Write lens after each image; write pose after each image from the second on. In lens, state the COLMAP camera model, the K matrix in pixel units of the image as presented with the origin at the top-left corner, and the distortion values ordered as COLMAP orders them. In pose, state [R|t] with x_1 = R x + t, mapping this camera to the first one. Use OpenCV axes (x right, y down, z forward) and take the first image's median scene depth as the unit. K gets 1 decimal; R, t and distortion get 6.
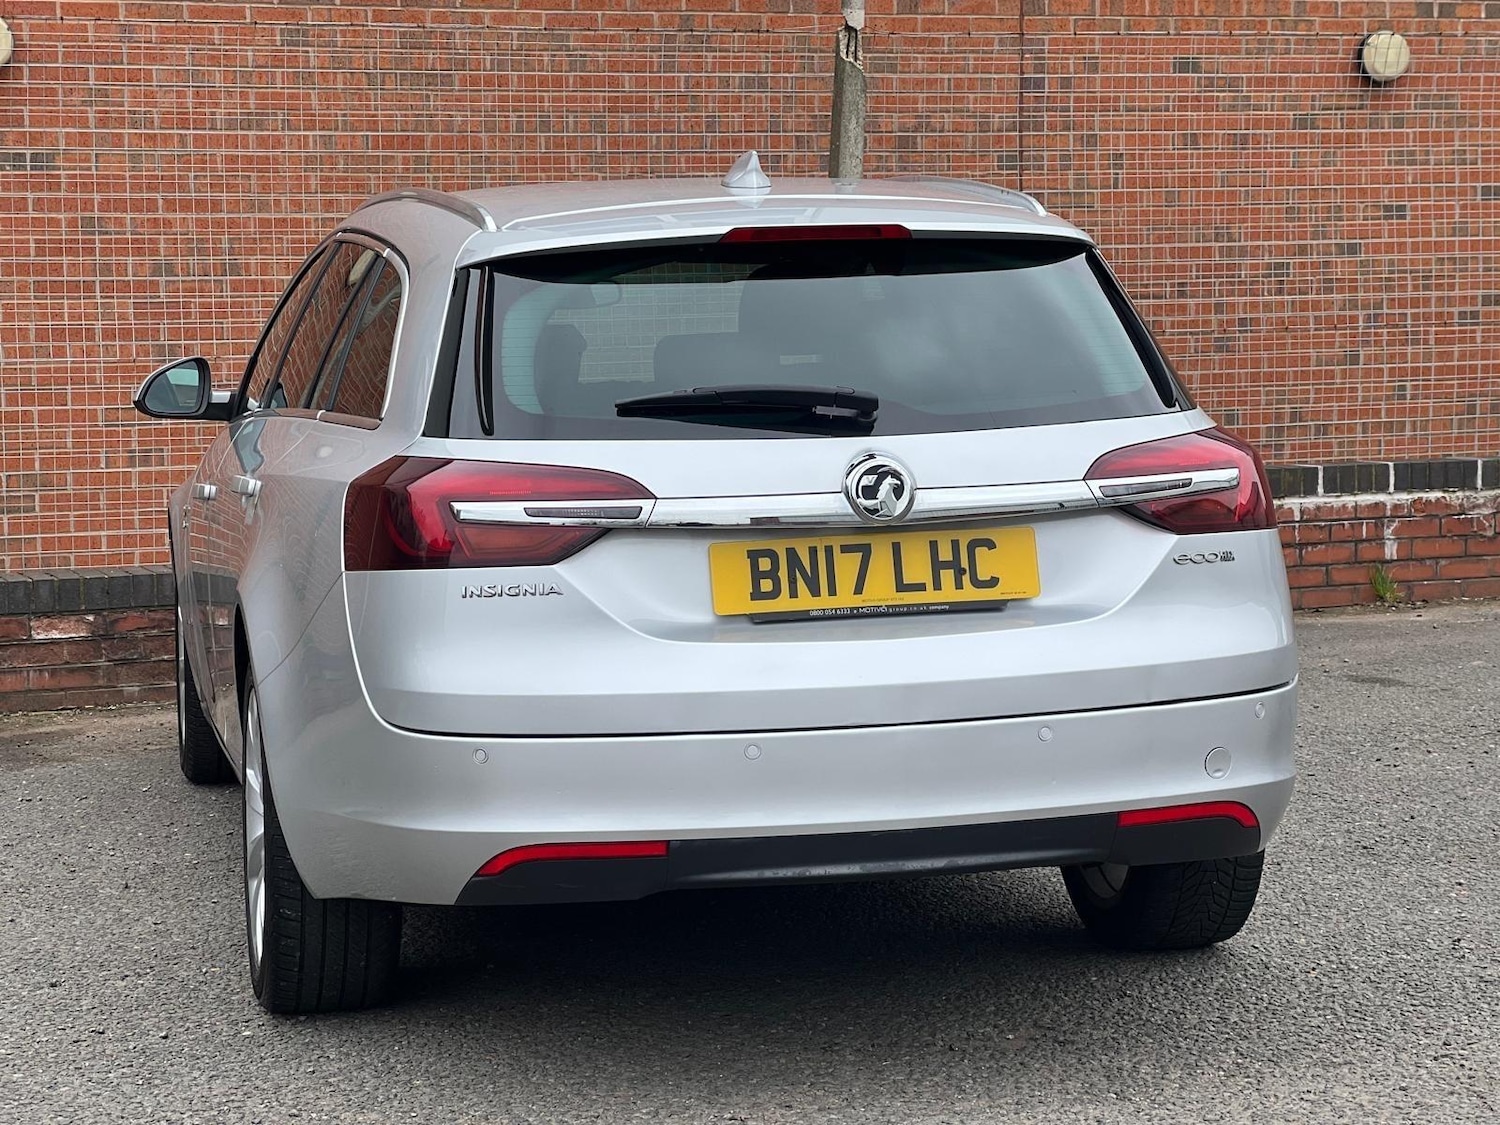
lens RADIAL K [[3285.9, 0, 751.7], [0, 3285.9, 547.9], [0, 0, 1]] dist [0.205839, 0.000000]
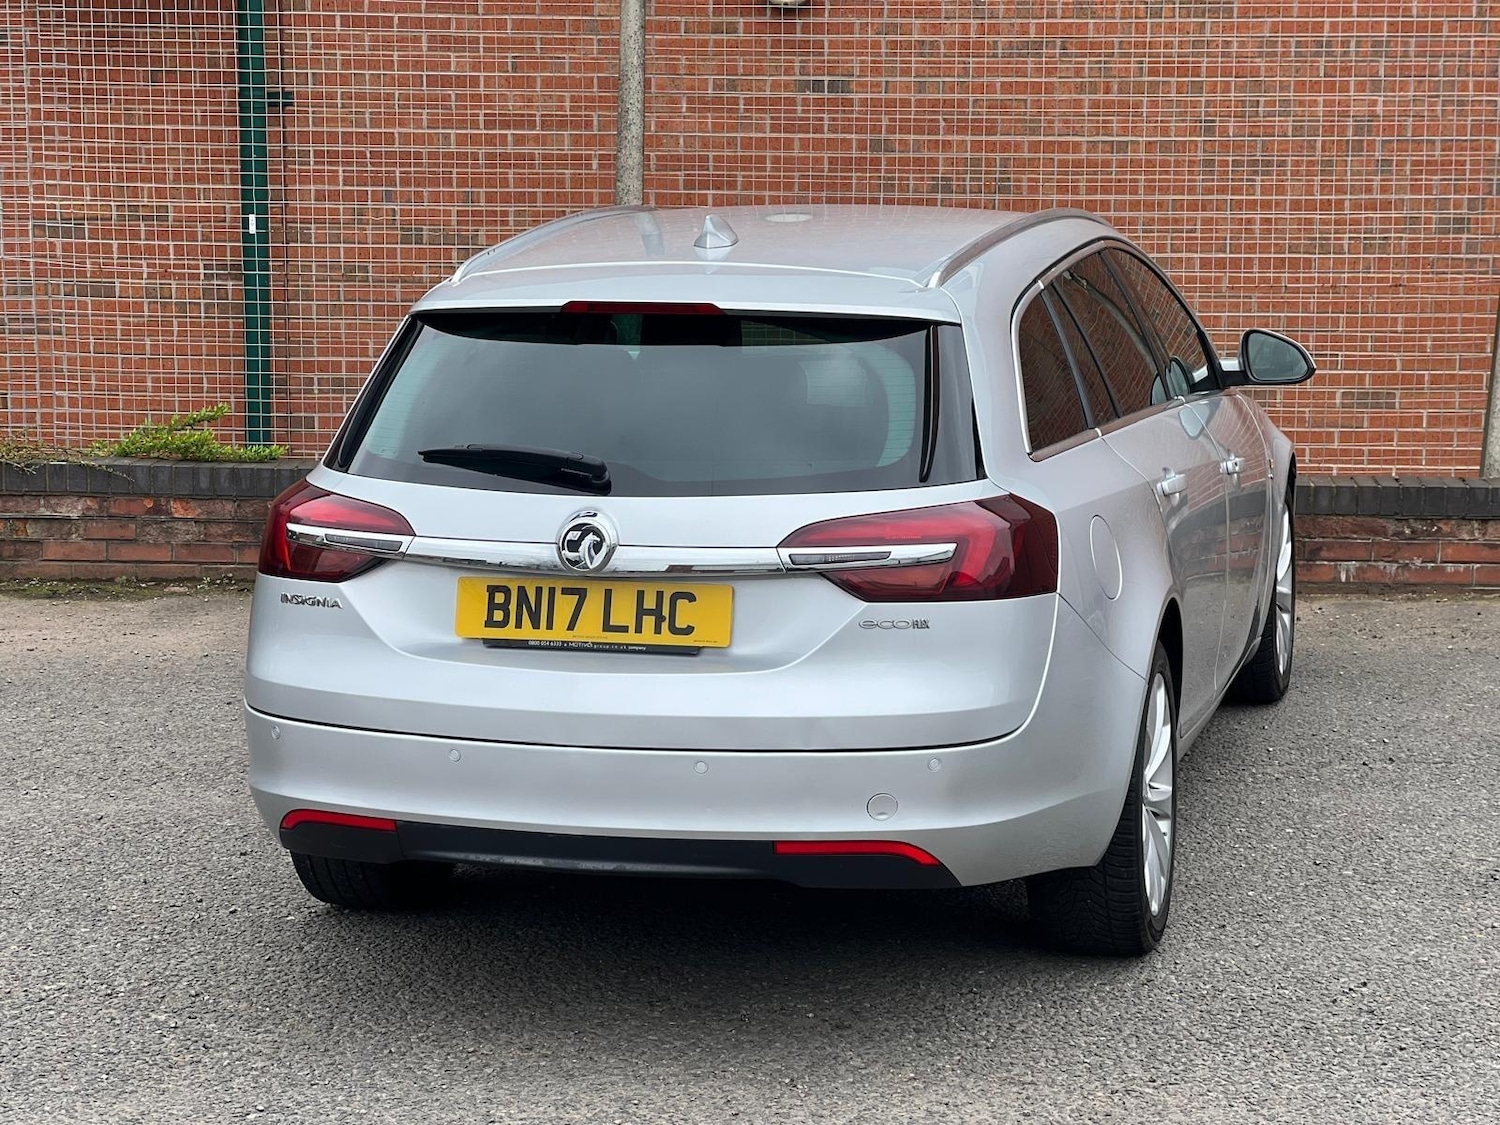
lens RADIAL K [[3285.9, 0, 741.6], [0, 3285.9, 556.8], [0, 0, 1]] dist [0.205839, 0.000000]
pose [[0.889785, 0.089942, -0.447430, 0.602563], [-0.058603, 0.994789, 0.083431, -0.112265], [0.452602, -0.048015, 0.890419, -0.016220]]
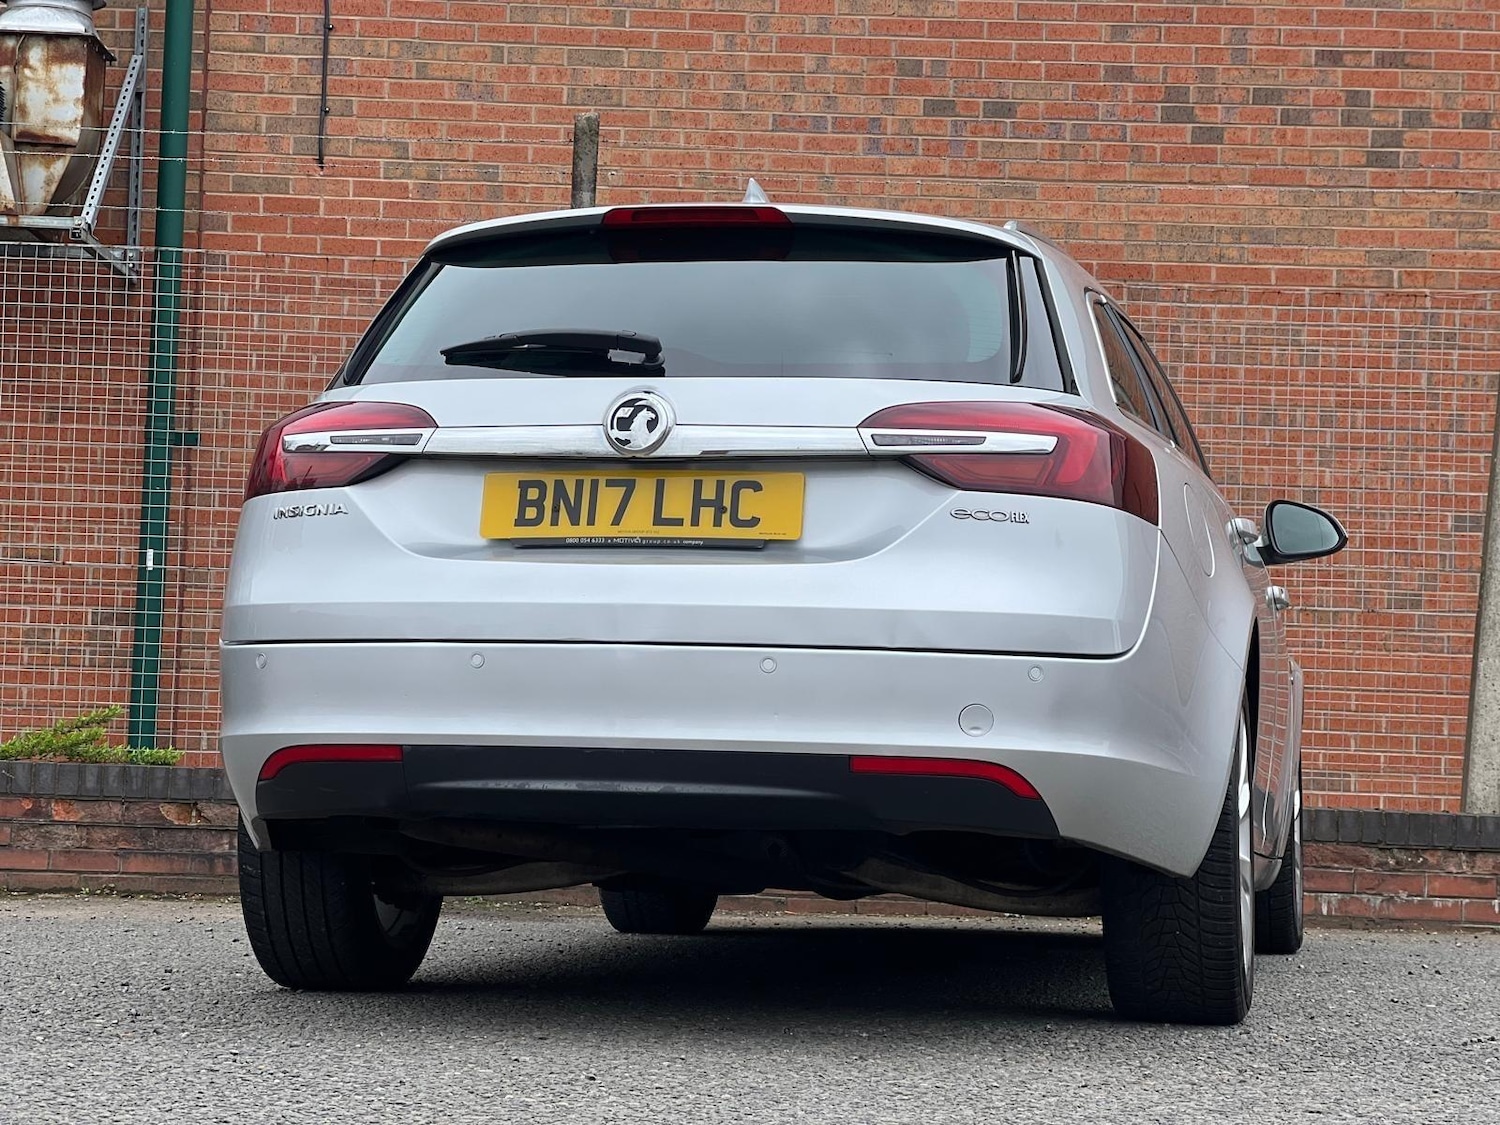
lens RADIAL K [[3285.9, 0, 744.9], [0, 3285.9, 546.3], [0, 0, 1]] dist [0.205839, 0.000000]
pose [[0.912888, 0.018592, -0.407786, 0.480894], [-0.084483, 0.985939, -0.144176, 0.162720], [0.399372, 0.166067, 0.901623, 0.093425]]
